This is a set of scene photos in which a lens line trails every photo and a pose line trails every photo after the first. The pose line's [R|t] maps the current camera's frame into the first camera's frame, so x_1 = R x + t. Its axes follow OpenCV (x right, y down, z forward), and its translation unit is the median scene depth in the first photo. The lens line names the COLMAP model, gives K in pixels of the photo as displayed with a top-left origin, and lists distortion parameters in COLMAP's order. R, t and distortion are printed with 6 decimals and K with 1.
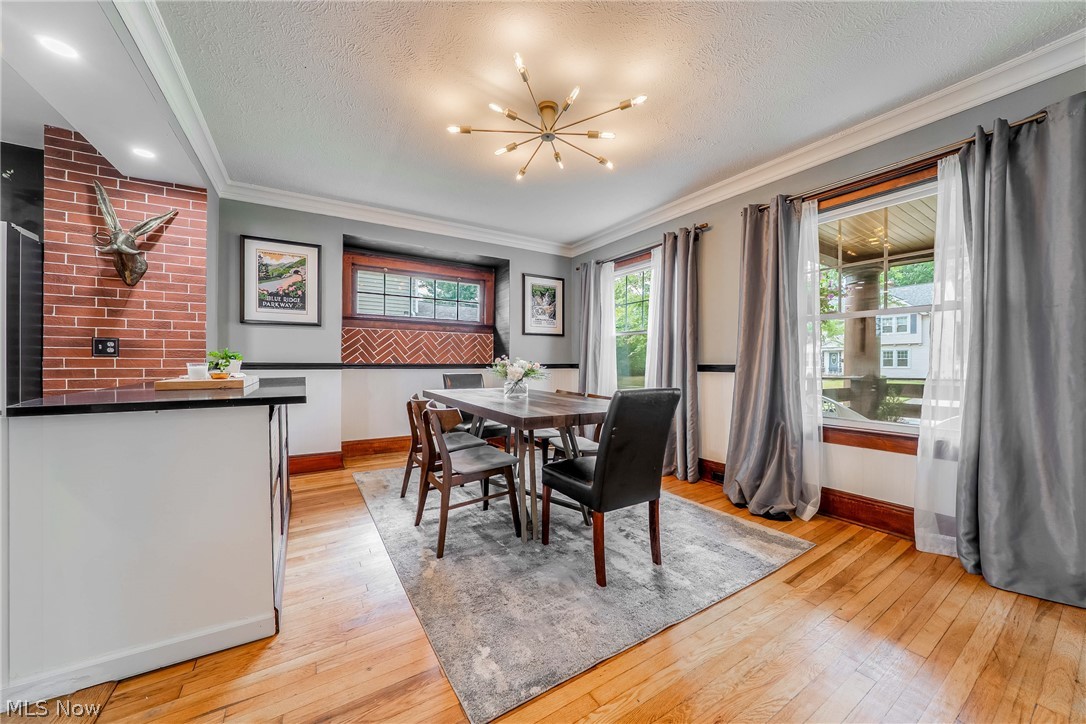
lens RADIAL K [[376.1, 0, 541.6], [0, 376.1, 361.9], [0, 0, 1]] dist [-0.001855, -0.000527]
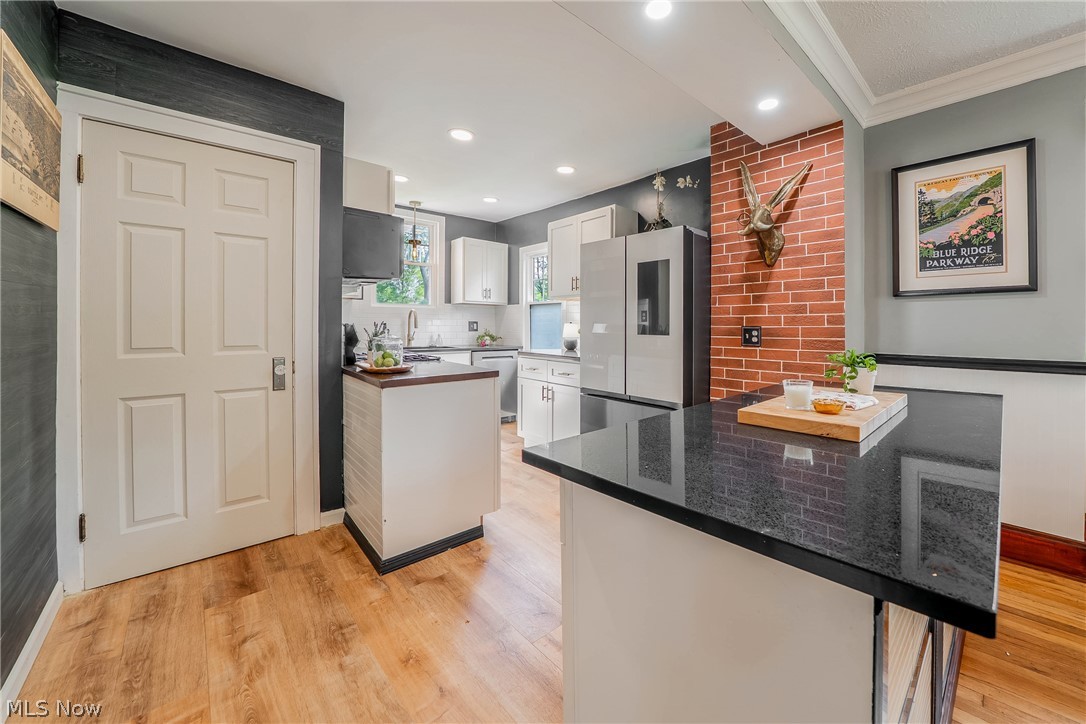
lens RADIAL K [[418.4, 0, 582.0], [0, 418.4, 321.9], [0, 0, 1]] dist [-0.028675, -0.000400]
pose [[0.201160, -0.007315, -0.979531, -0.217915], [-0.003168, 0.999962, -0.008118, -0.060193], [0.979553, 0.004736, 0.201129, 0.350963]]
